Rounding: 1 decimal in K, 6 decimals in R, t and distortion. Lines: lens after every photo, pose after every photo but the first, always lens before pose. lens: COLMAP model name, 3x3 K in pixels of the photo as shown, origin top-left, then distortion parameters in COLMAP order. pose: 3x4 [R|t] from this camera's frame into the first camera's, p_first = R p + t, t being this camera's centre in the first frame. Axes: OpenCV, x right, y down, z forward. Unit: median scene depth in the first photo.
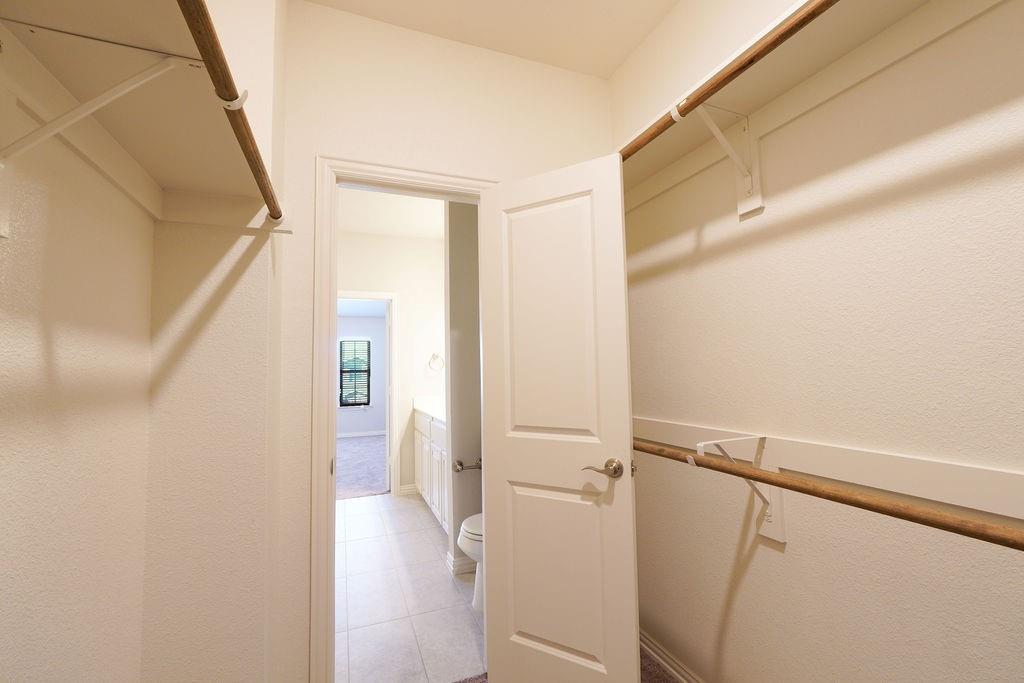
lens RADIAL K [[452.0, 0, 515.9], [0, 452.0, 343.0], [0, 0, 1]] dist [-0.015751, 0.001803]
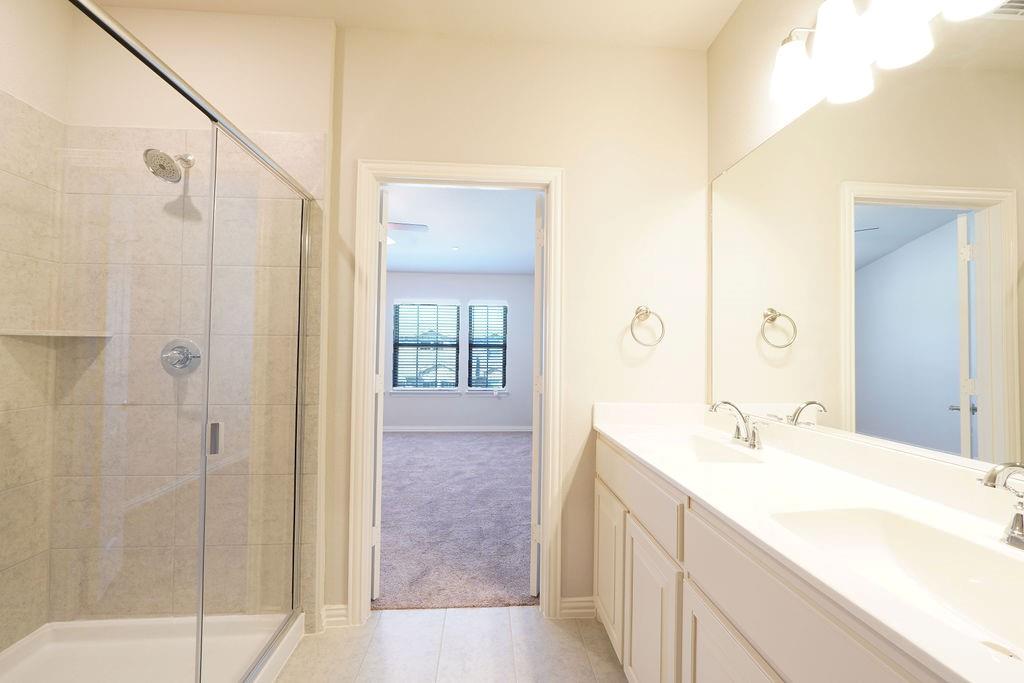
lens RADIAL K [[452.0, 0, 511.3], [0, 452.0, 339.5], [0, 0, 1]] dist [-0.015751, 0.001803]
pose [[0.953037, 0.025361, -0.301790, -0.171247], [-0.014068, 0.999119, 0.039533, 0.040903], [0.302527, -0.033431, 0.952554, 0.555405]]
